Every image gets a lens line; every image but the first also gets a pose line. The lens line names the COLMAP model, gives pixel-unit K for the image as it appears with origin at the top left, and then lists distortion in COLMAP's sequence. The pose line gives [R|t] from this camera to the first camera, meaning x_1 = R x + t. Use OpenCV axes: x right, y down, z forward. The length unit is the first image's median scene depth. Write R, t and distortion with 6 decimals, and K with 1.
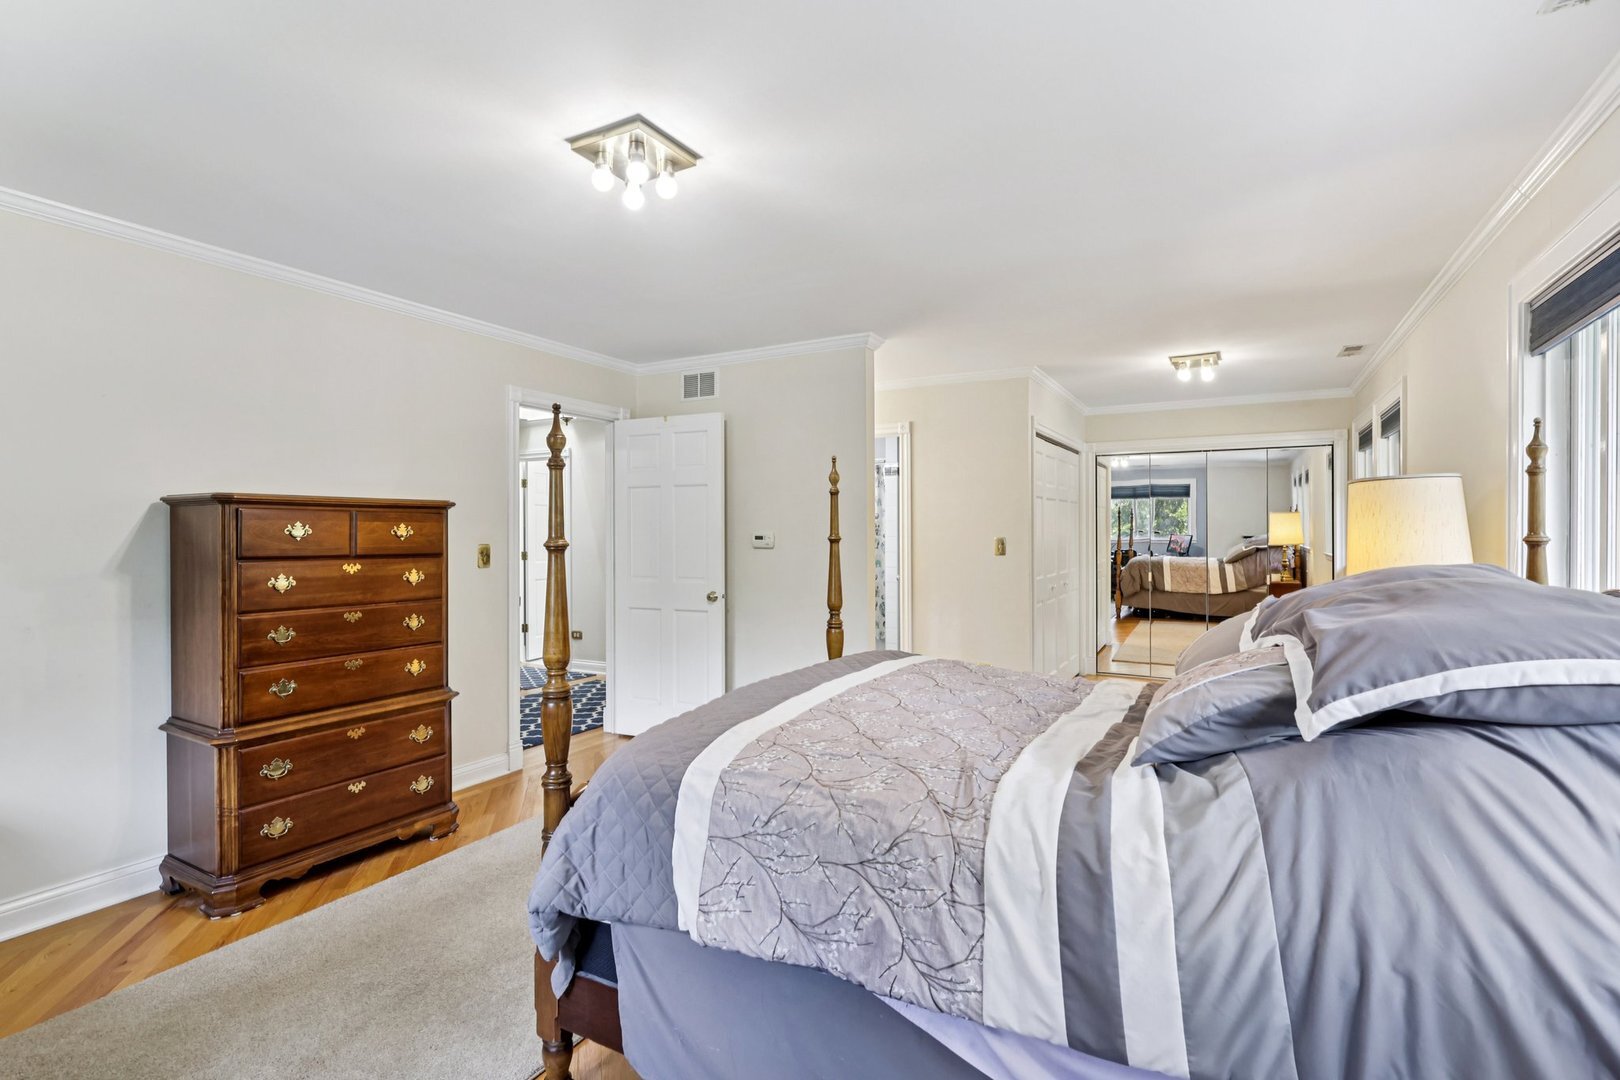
lens RADIAL K [[774.6, 0, 802.5], [0, 774.6, 535.9], [0, 0, 1]] dist [0.000863, -0.000124]
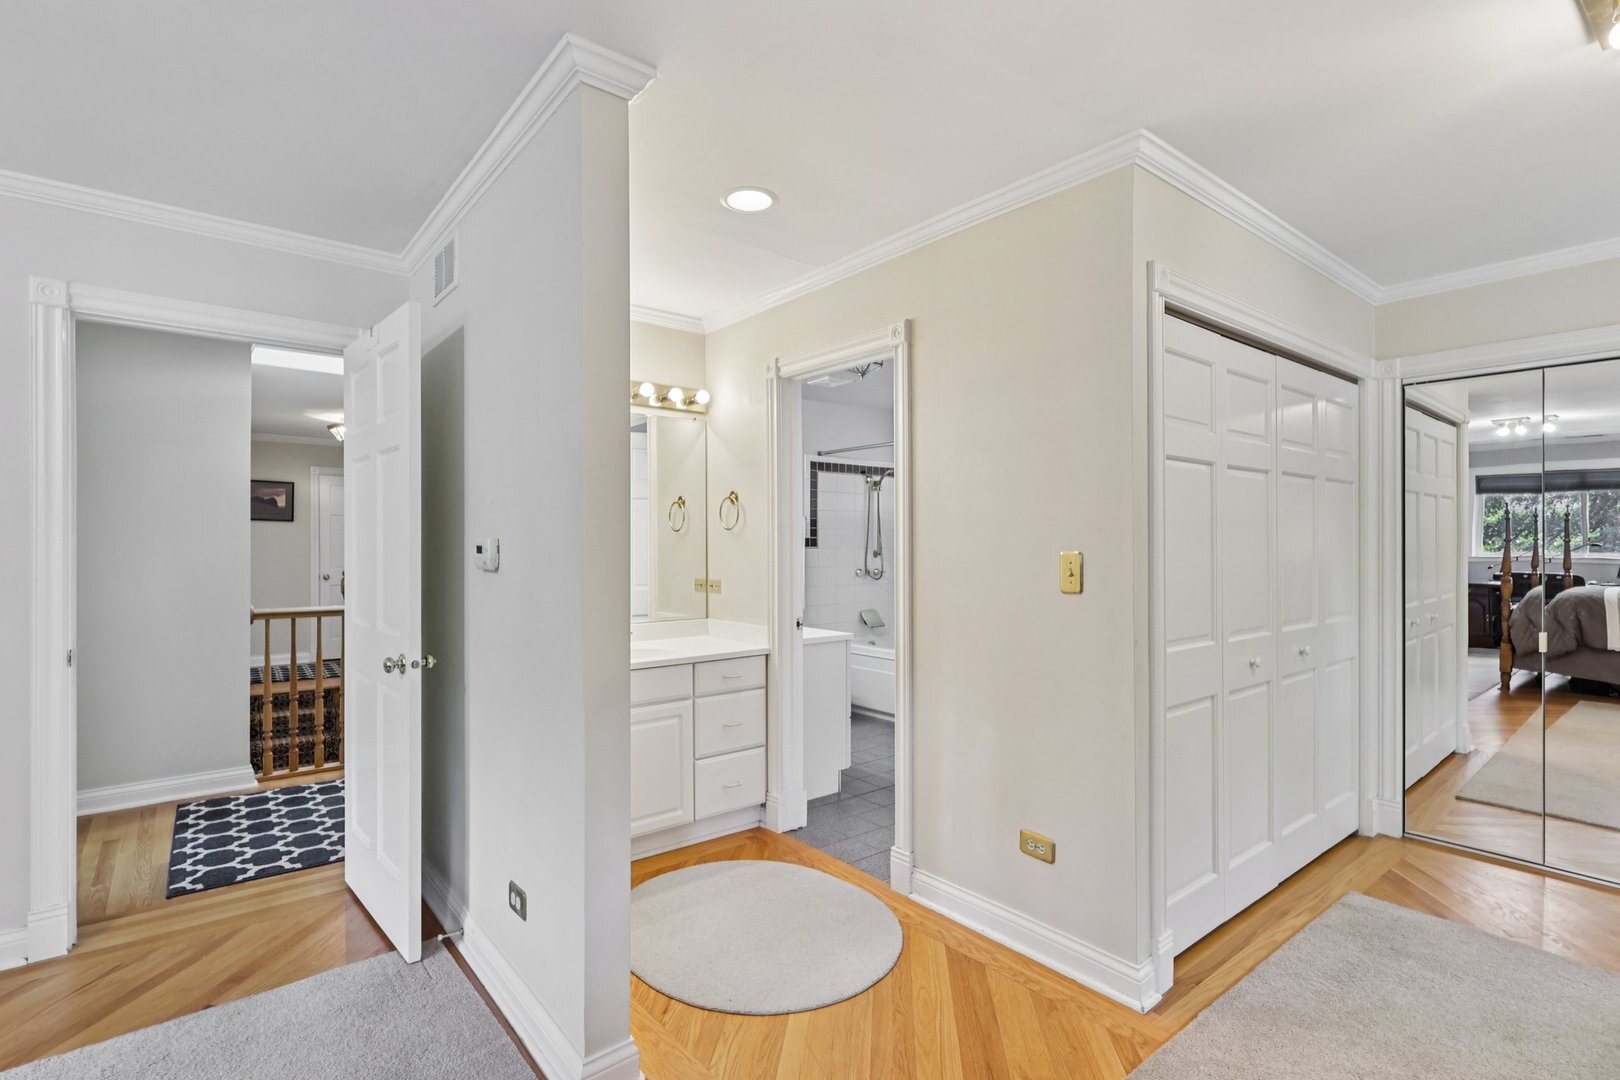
lens RADIAL K [[774.6, 0, 817.5], [0, 774.6, 542.3], [0, 0, 1]] dist [0.000863, -0.000124]
pose [[0.931535, 0.004942, -0.363618, 0.217199], [-0.006048, 0.999980, -0.001903, -0.002715], [0.363601, 0.003972, 0.931546, 0.421092]]
